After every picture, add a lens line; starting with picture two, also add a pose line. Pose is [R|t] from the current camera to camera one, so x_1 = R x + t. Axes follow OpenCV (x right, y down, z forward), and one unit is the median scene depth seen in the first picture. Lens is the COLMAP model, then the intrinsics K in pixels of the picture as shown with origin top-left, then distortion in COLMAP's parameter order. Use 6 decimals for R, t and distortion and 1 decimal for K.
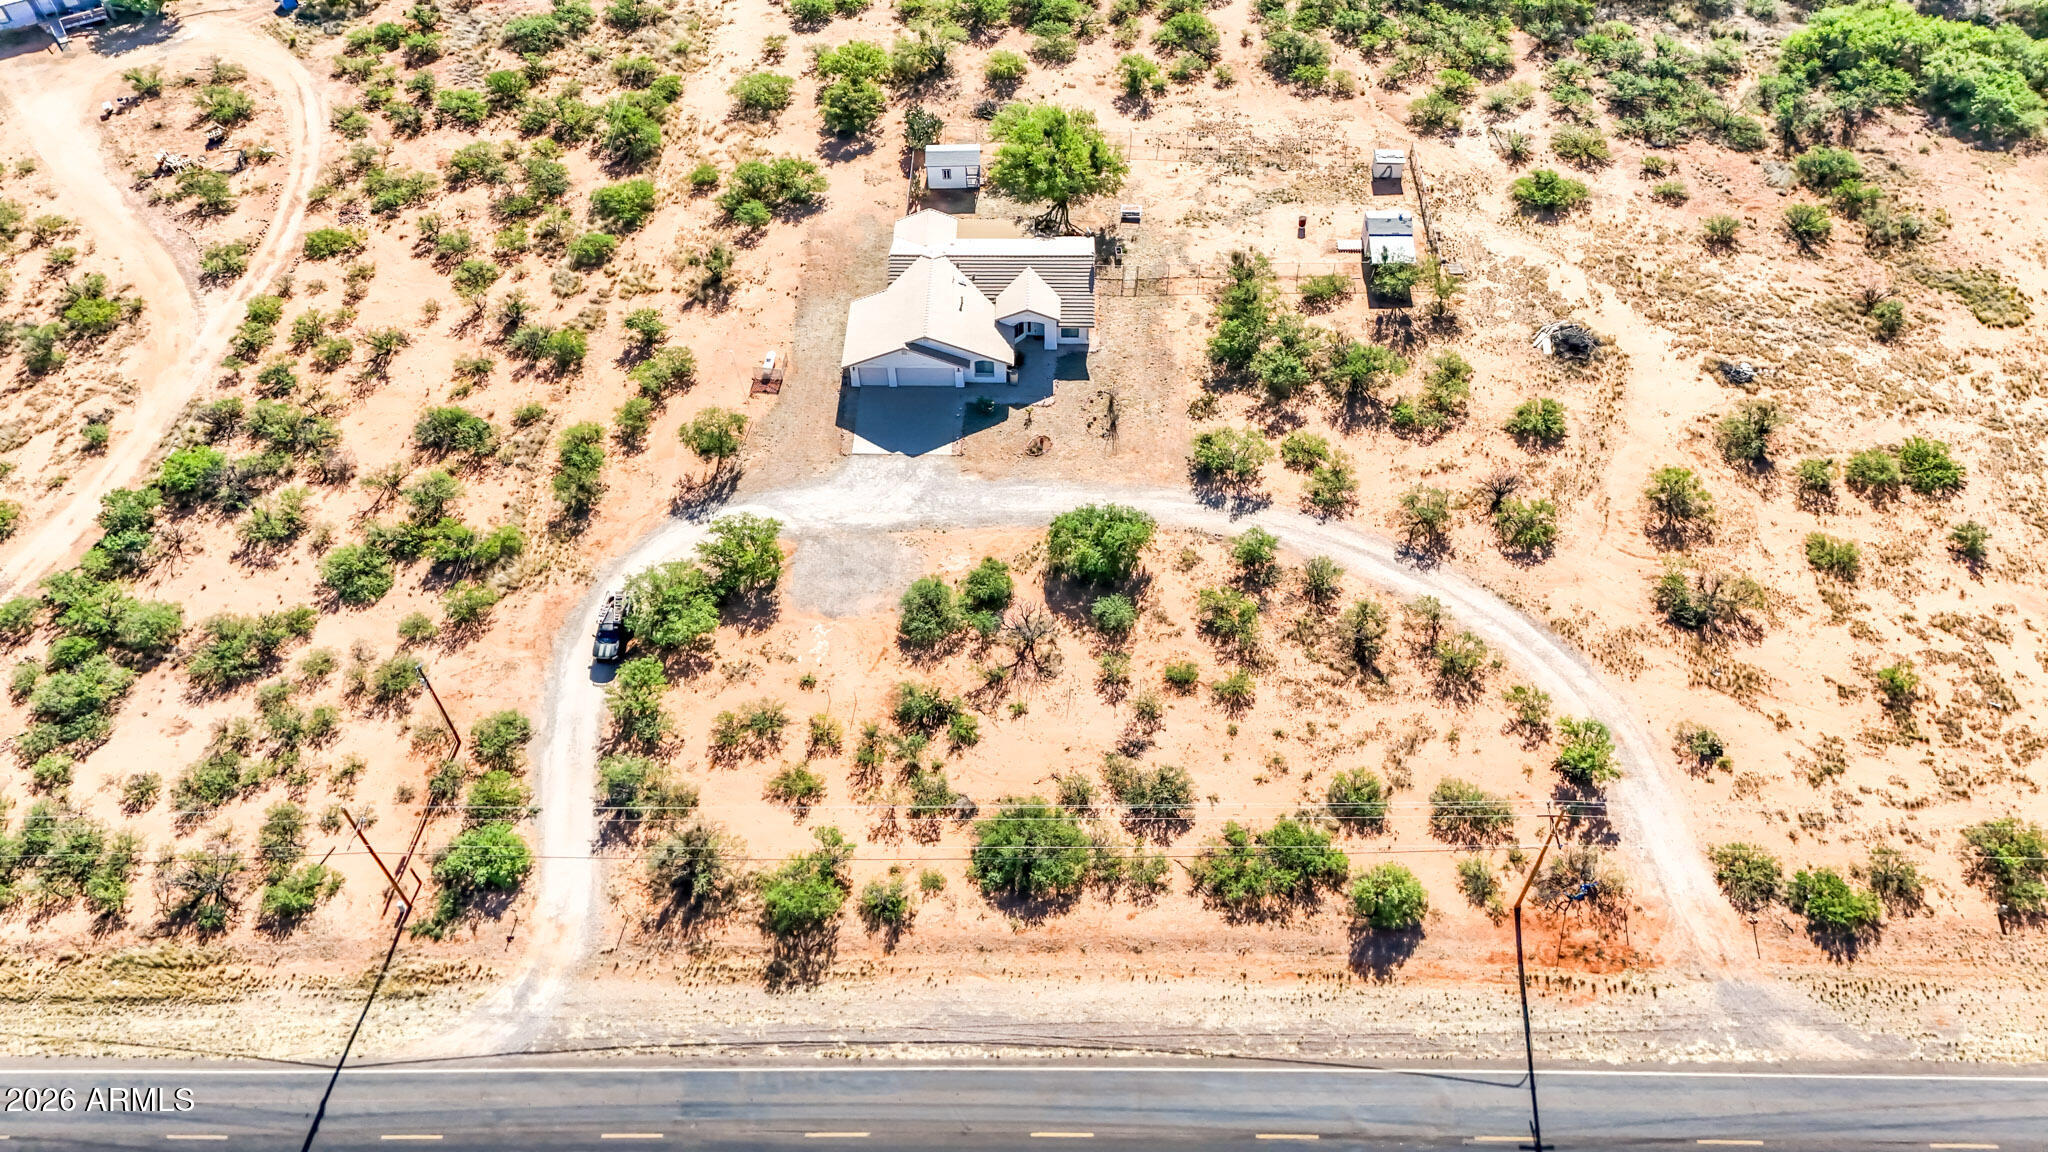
lens RADIAL K [[1491.6, 0, 1024.0], [0, 1491.6, 576.0], [0, 0, 1]] dist [0.081389, -0.071372]
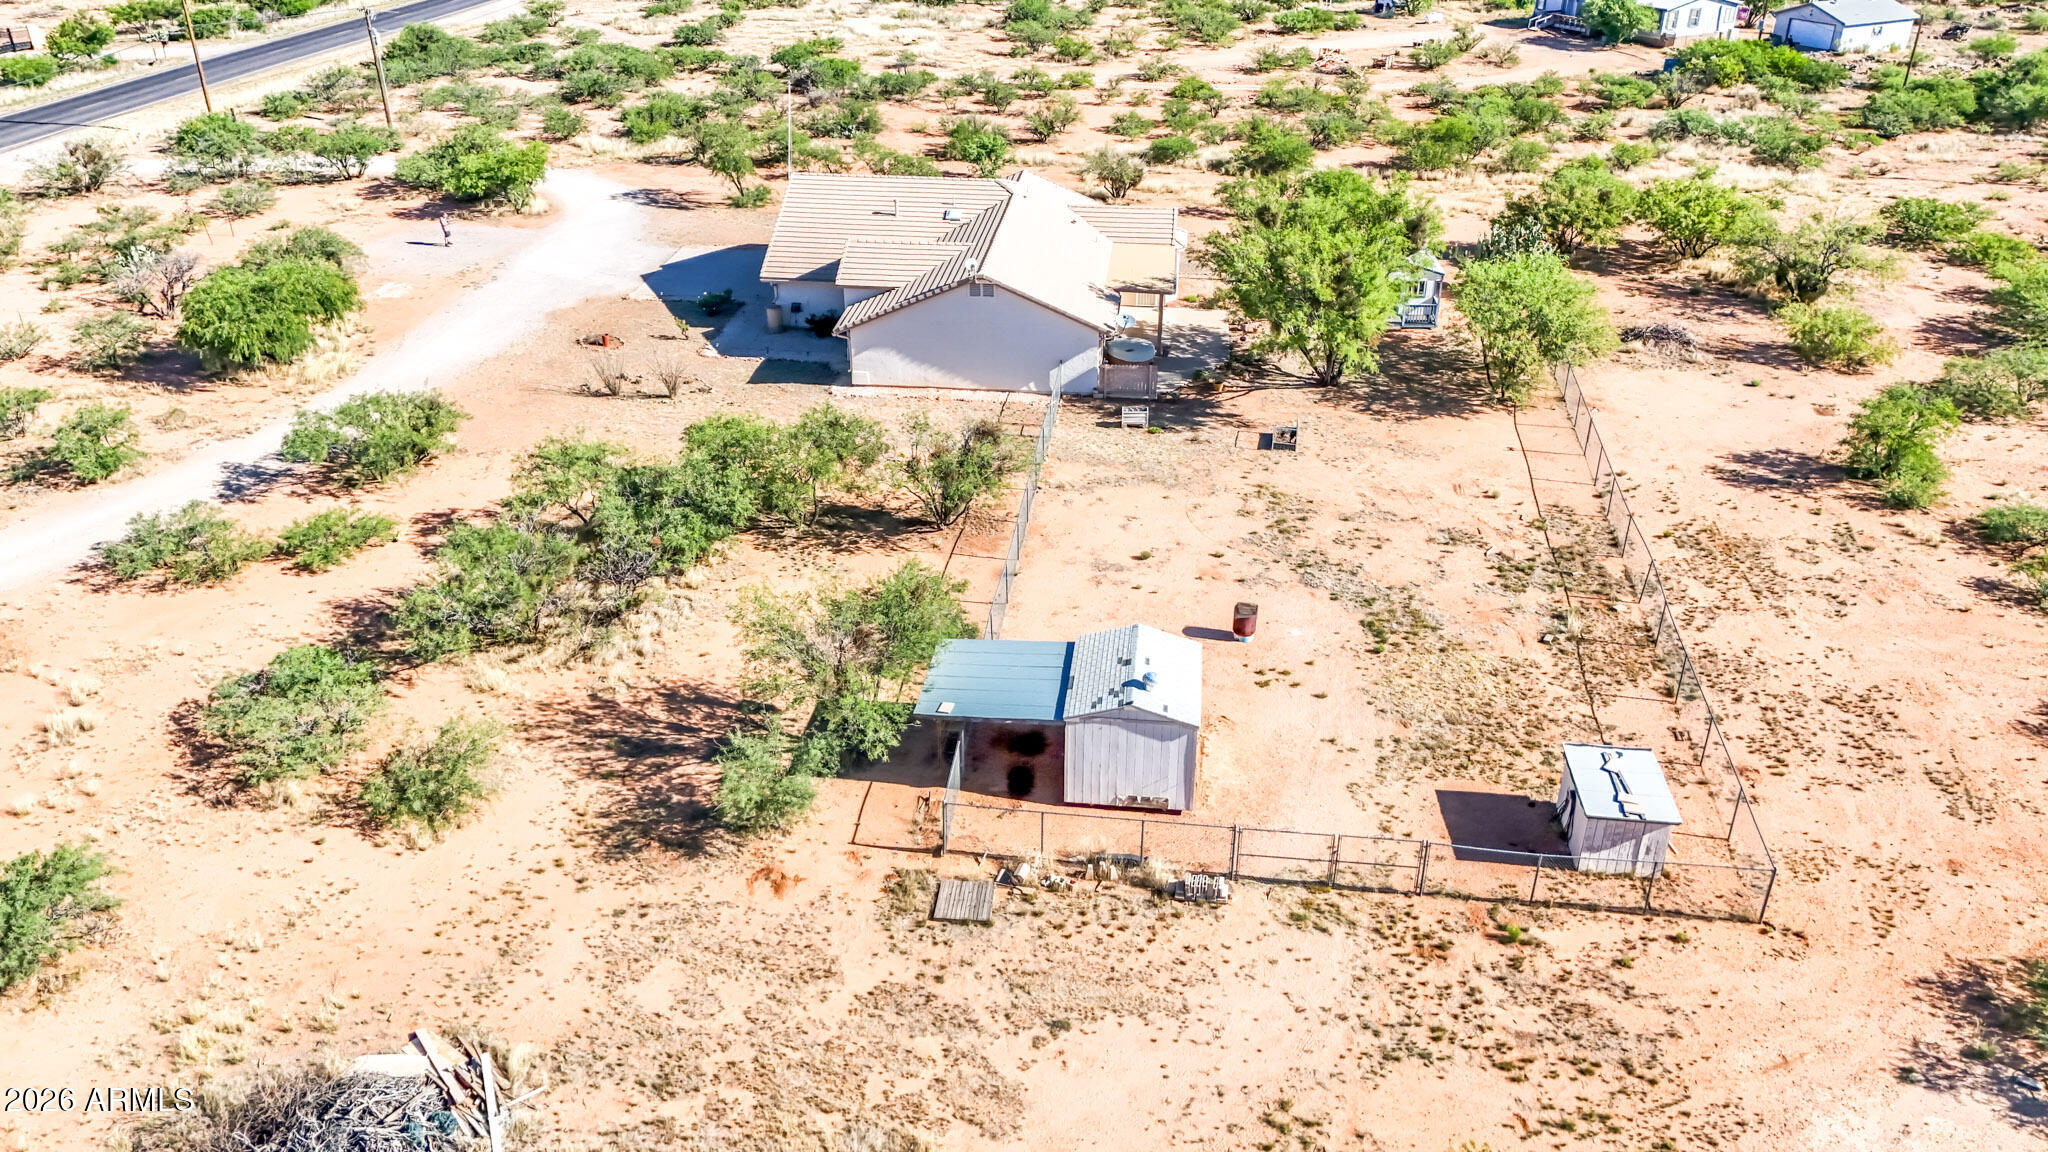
lens RADIAL K [[1499.9, 0, 1053.6], [0, 1499.9, 578.2], [0, 0, 1]] dist [0.044438, -0.000918]
pose [[-0.073233, 0.482940, -0.872586, 0.509273], [-0.766664, 0.532326, 0.358964, -0.356280], [0.637858, 0.695268, 0.331269, 0.942247]]
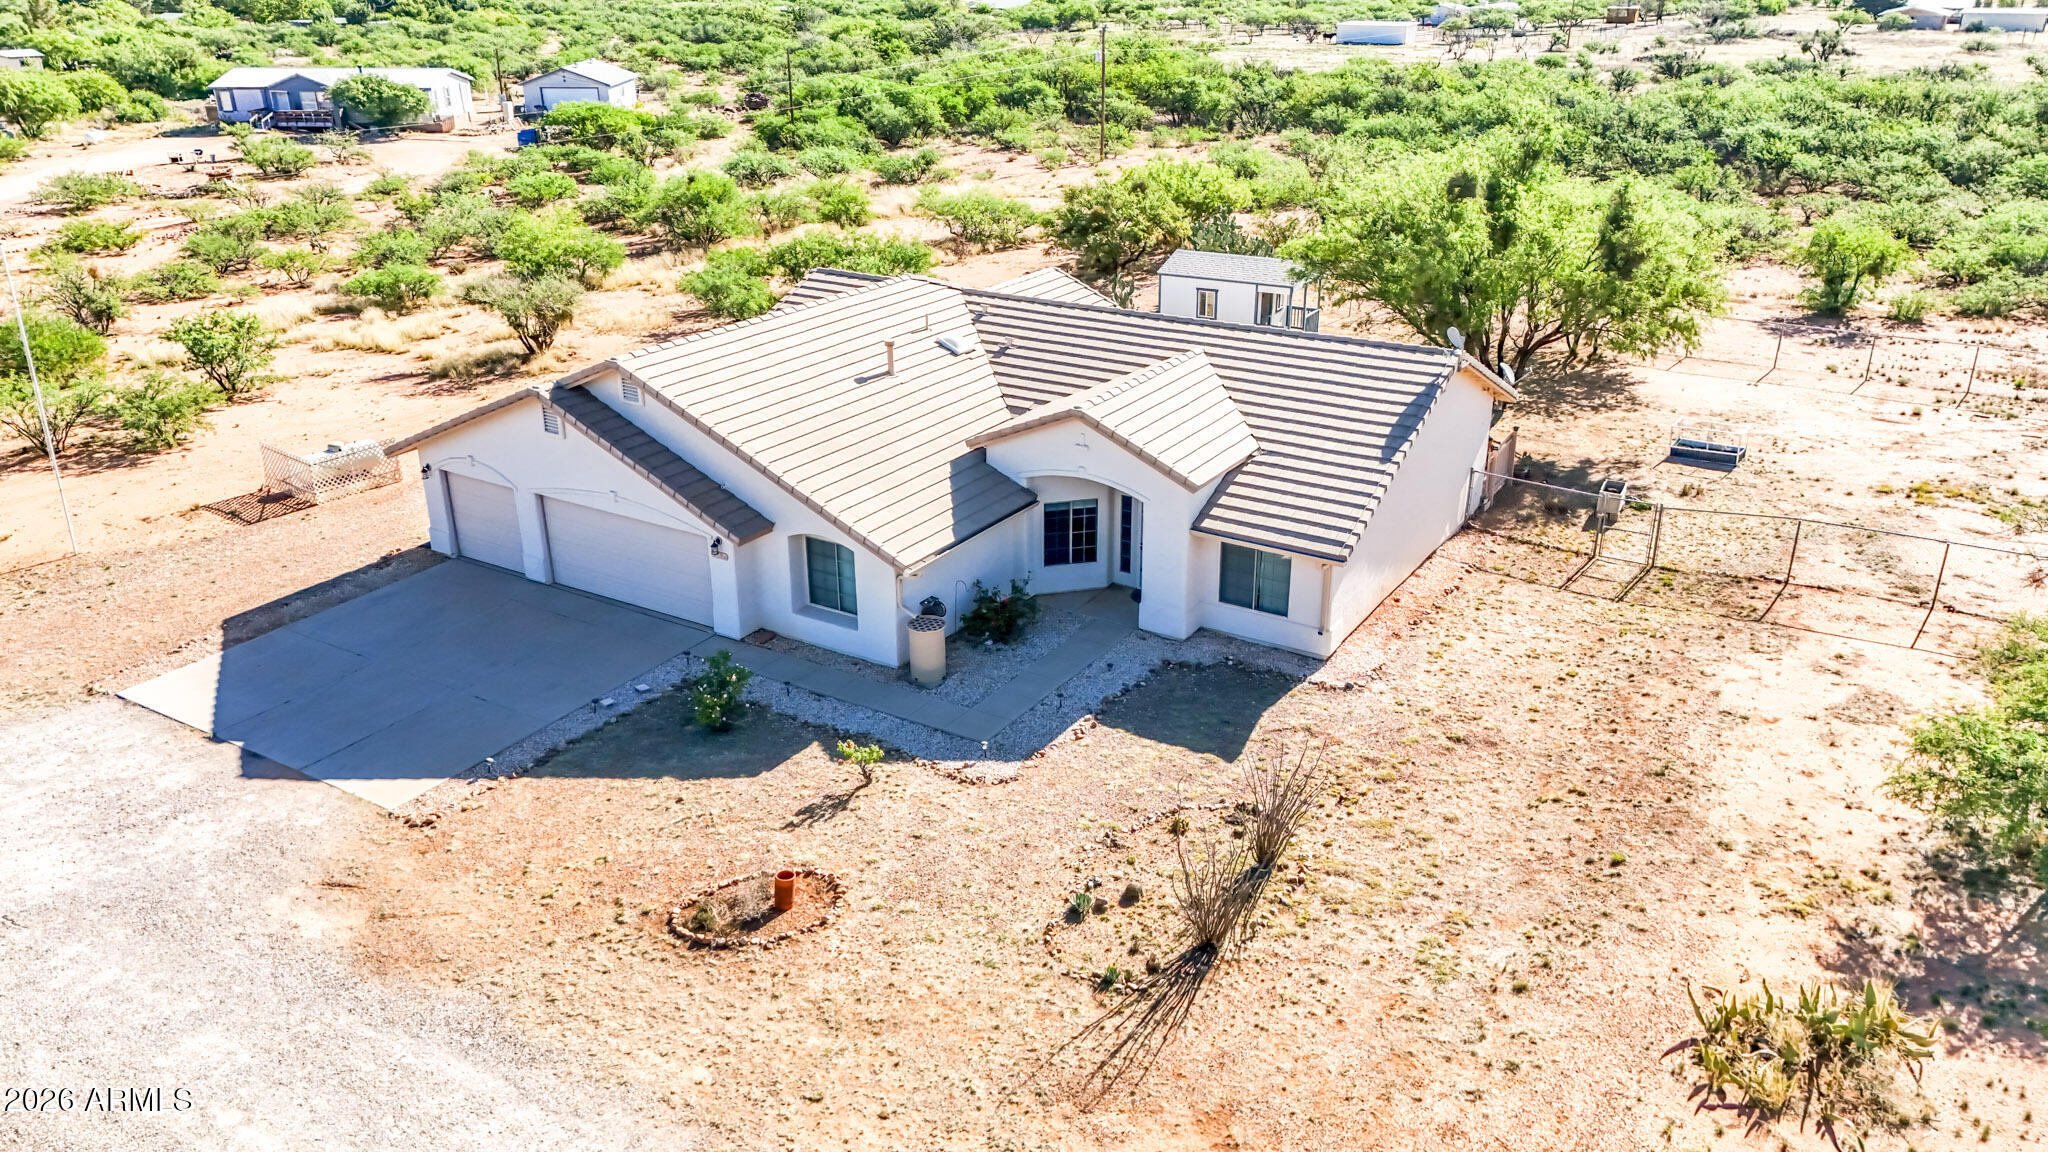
lens RADIAL K [[1502.4, 0, 1024.0], [0, 1502.4, 576.0], [0, 0, 1]] dist [0.068513, -0.060271]
pose [[0.858622, 0.207202, -0.468867, 0.111924], [-0.398298, 0.845451, -0.355769, -0.066215], [0.322687, 0.492220, 0.808451, 0.806551]]
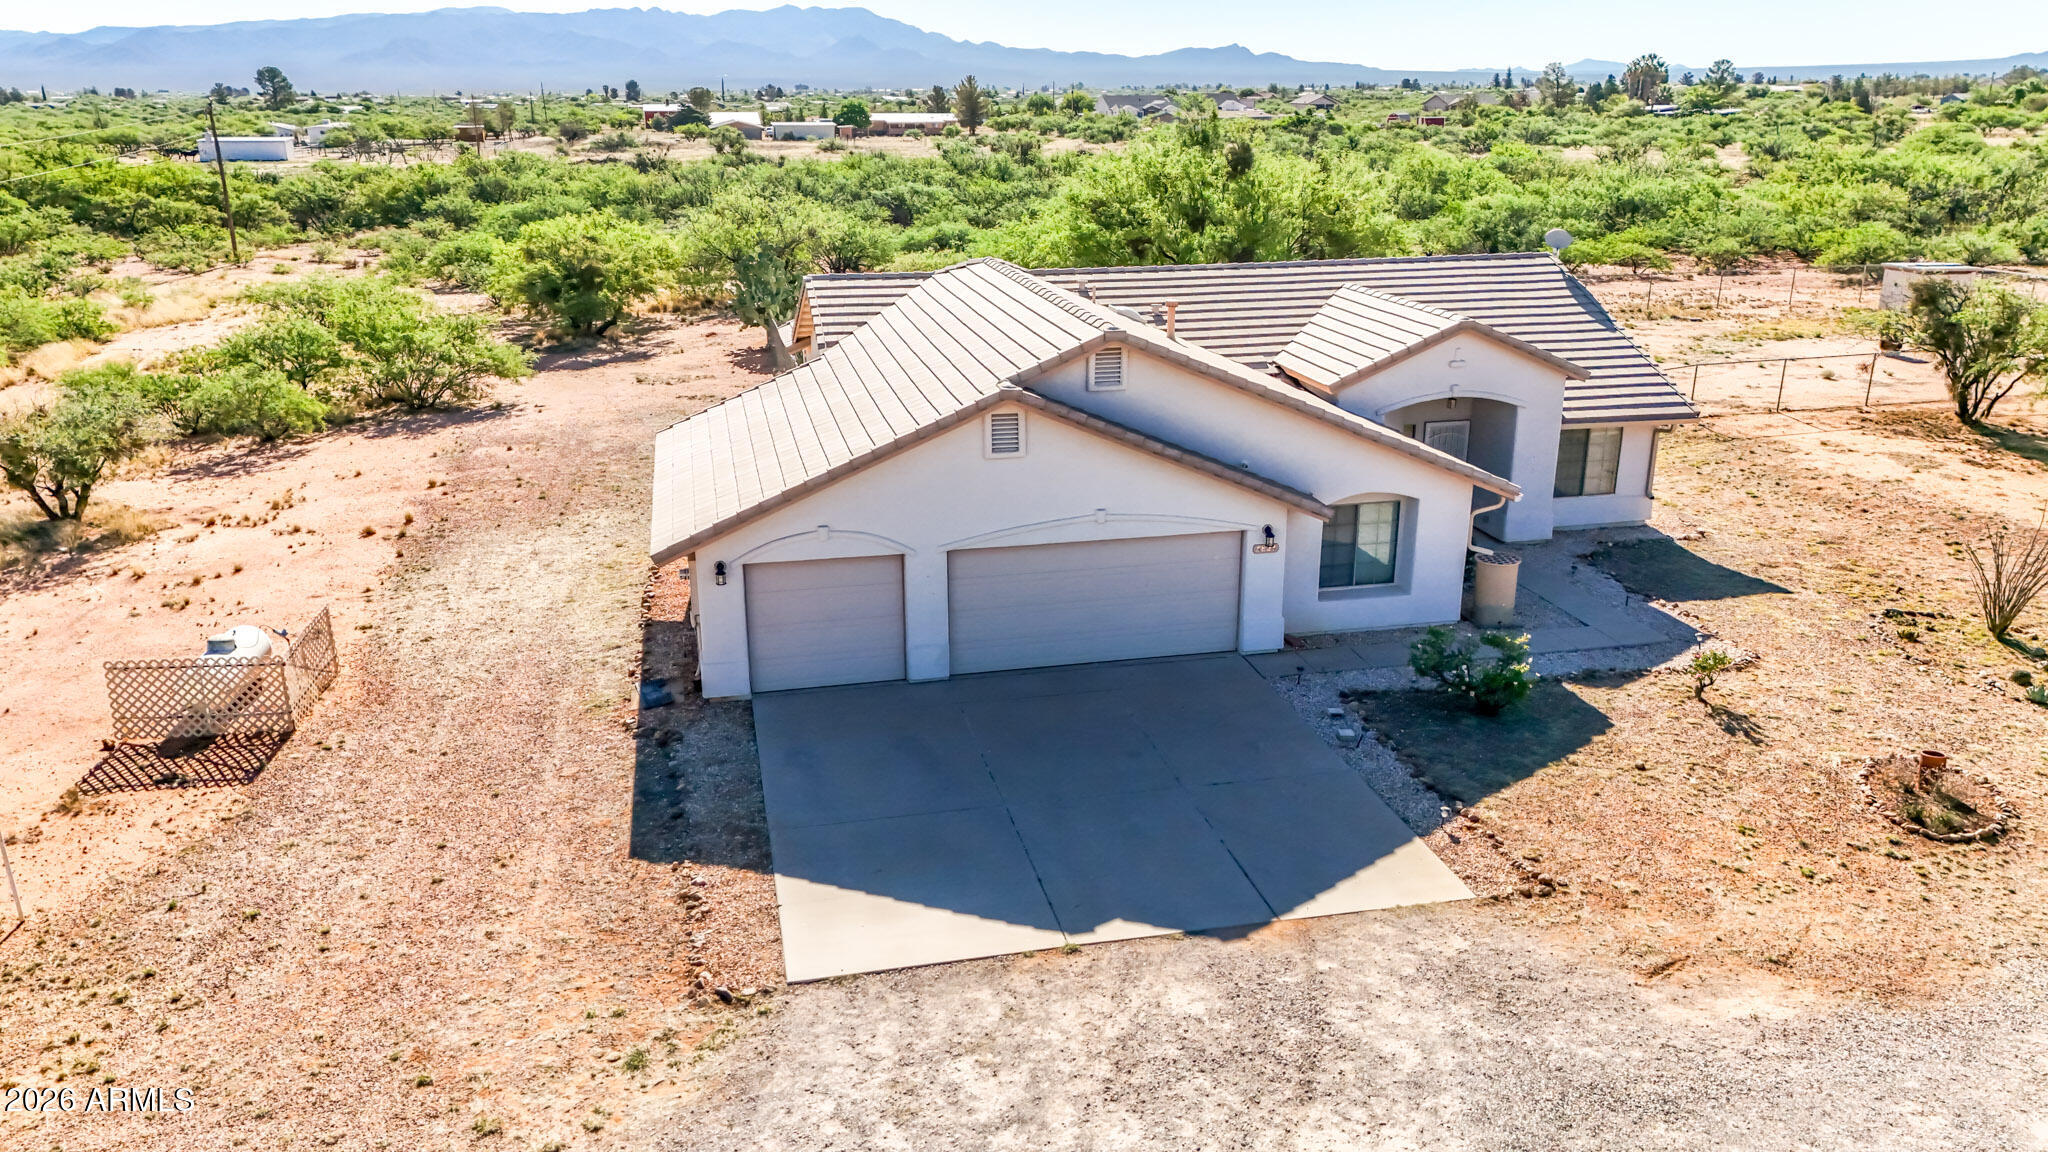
lens RADIAL K [[1502.4, 0, 1024.0], [0, 1502.4, 576.0], [0, 0, 1]] dist [0.068513, -0.060271]
pose [[0.970593, -0.064041, 0.232053, -0.118301], [0.177745, 0.840751, -0.511414, -0.038520], [-0.162347, 0.537621, 0.827410, 0.829902]]
